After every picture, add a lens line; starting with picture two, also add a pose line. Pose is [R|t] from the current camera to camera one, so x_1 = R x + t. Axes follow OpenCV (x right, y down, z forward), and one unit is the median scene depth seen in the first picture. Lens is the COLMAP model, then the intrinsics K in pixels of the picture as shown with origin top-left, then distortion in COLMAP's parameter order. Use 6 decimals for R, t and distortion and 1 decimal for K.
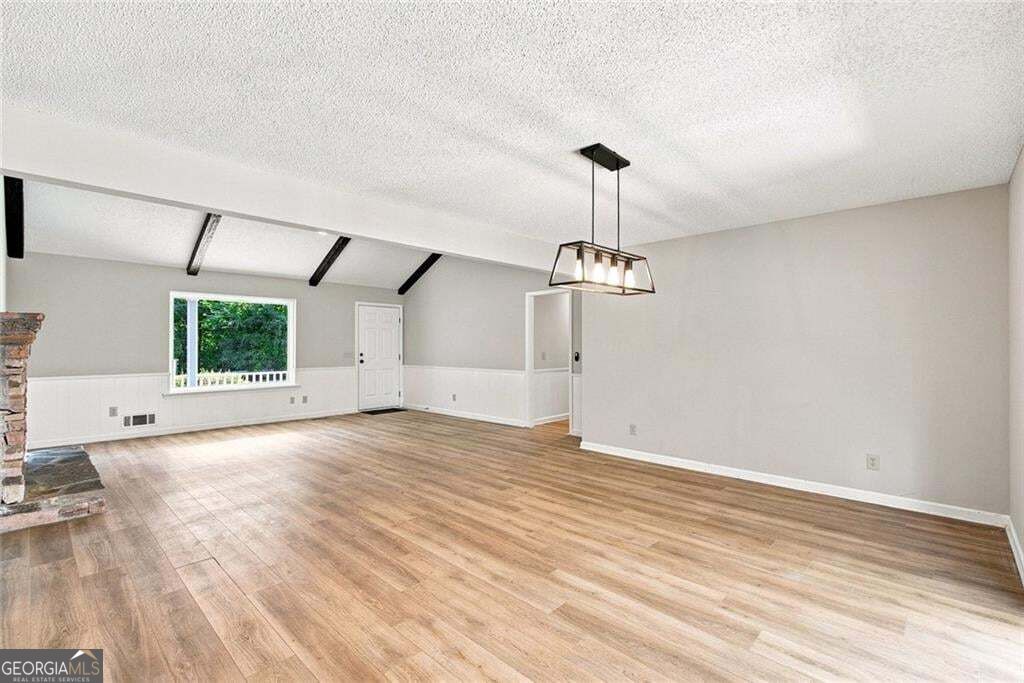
lens RADIAL K [[458.7, 0, 506.4], [0, 458.7, 345.5], [0, 0, 1]] dist [-0.000627, -0.000158]
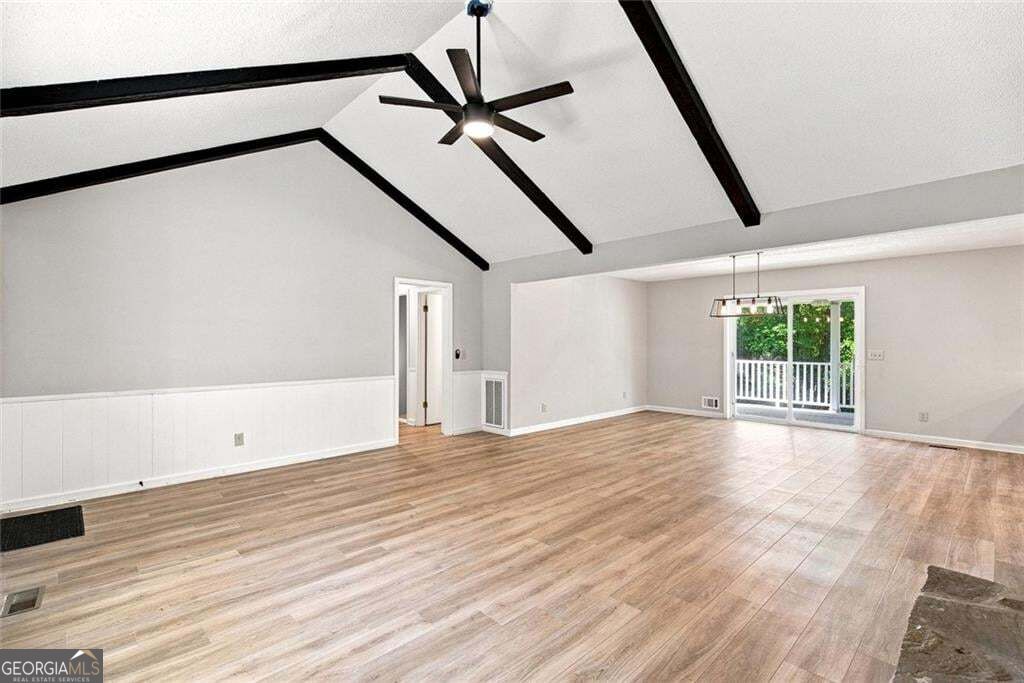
lens RADIAL K [[465.1, 0, 508.9], [0, 465.1, 344.6], [0, 0, 1]] dist [-0.001235, -0.000358]
pose [[0.047040, -0.003850, 0.998886, -1.141729], [0.003654, 0.999987, 0.003682, 0.000293], [-0.998886, 0.003476, 0.047053, 1.146841]]
